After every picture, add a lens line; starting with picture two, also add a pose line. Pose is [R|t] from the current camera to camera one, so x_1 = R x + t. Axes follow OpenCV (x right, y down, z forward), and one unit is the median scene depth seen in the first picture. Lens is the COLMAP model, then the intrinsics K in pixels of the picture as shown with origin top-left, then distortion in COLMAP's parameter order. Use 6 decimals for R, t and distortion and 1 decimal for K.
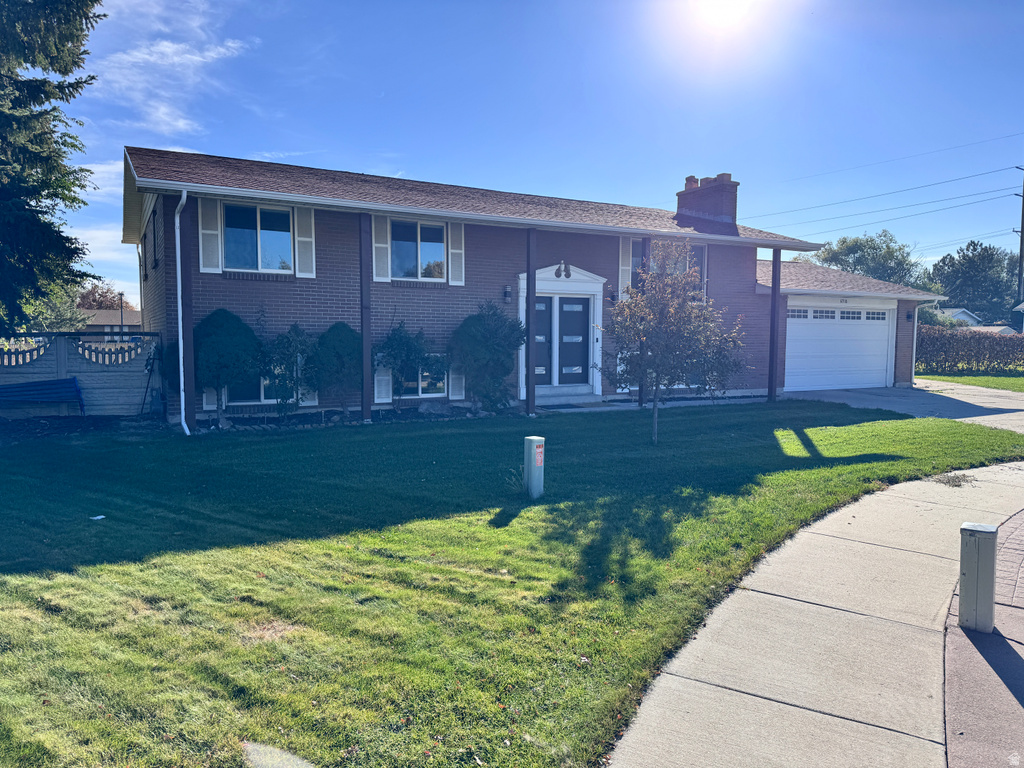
lens RADIAL K [[719.4, 0, 511.8], [0, 719.4, 385.9], [0, 0, 1]] dist [0.051220, -0.059820]
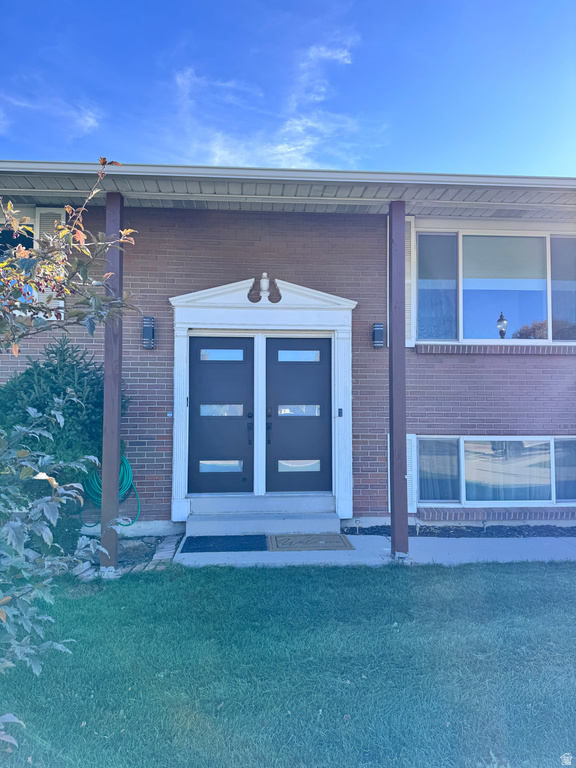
lens RADIAL K [[539.5, 0, 287.6], [0, 539.5, 381.6], [0, 0, 1]] dist [0.051220, -0.059820]
pose [[0.901378, -0.016005, -0.432737, 0.261893], [-0.030146, 0.994573, -0.099580, -0.045671], [0.431982, 0.102804, 0.896004, 0.618766]]
